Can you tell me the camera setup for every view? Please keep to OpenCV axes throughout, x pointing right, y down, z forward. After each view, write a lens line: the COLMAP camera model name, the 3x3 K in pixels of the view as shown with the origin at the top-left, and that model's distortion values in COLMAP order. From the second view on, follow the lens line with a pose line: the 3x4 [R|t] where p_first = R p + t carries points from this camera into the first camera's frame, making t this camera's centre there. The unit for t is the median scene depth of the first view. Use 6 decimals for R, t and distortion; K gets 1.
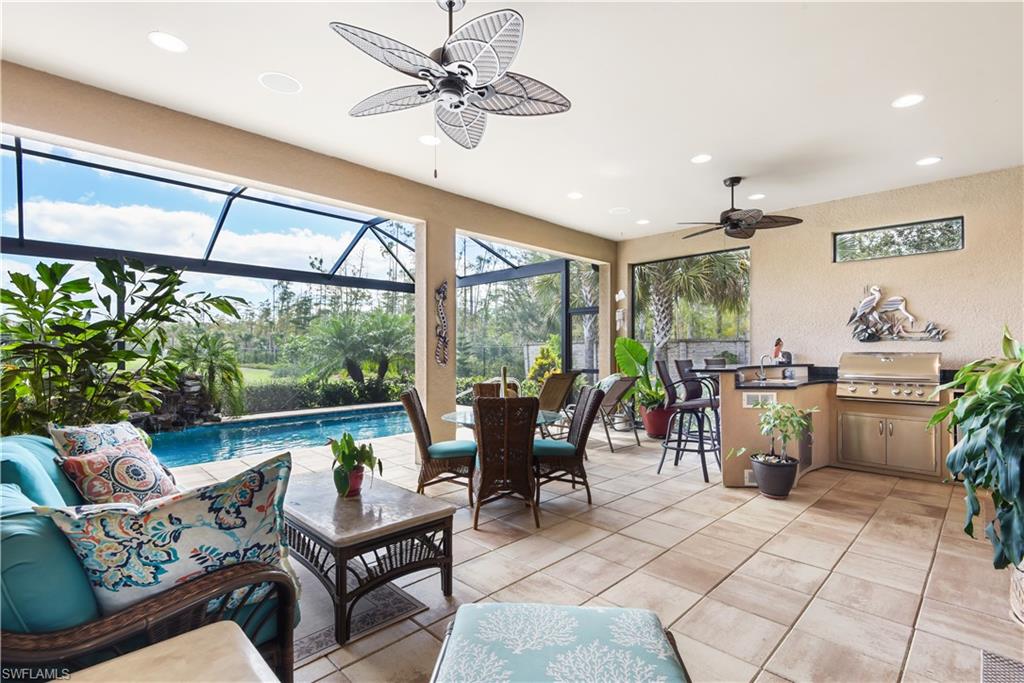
lens RADIAL K [[476.7, 0, 510.3], [0, 476.7, 341.9], [0, 0, 1]] dist [0.034298, -0.022653]
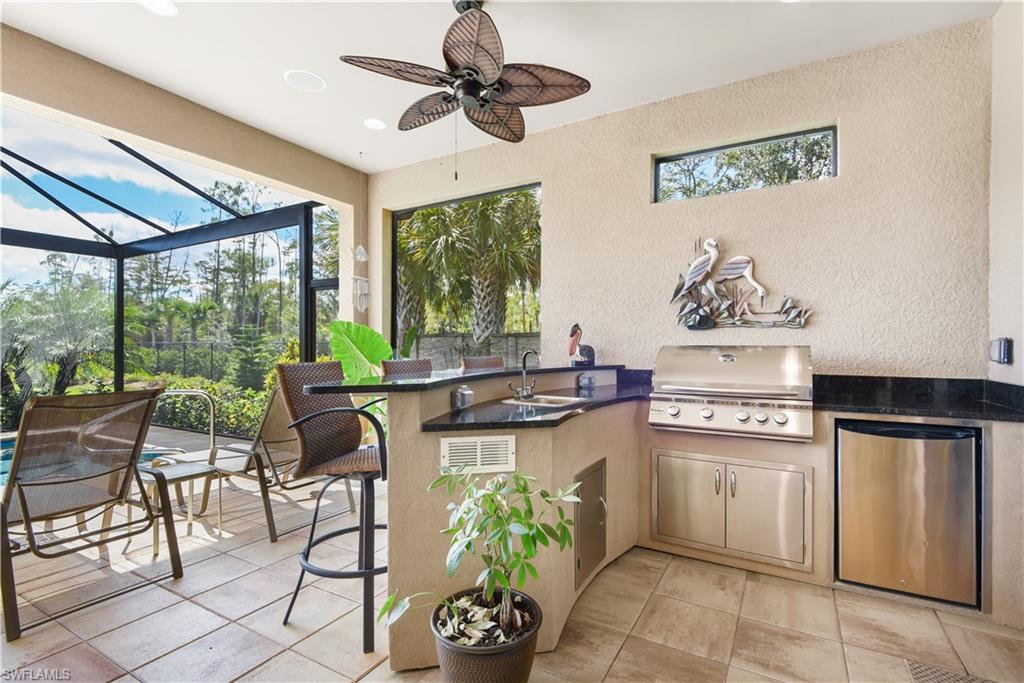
lens RADIAL K [[476.7, 0, 510.3], [0, 476.7, 341.9], [0, 0, 1]] dist [0.034298, -0.022653]
pose [[0.967827, 0.005664, 0.251553, 0.356206], [-0.006972, 0.999966, 0.004309, 0.015039], [-0.251520, -0.005924, 0.967834, 0.471531]]
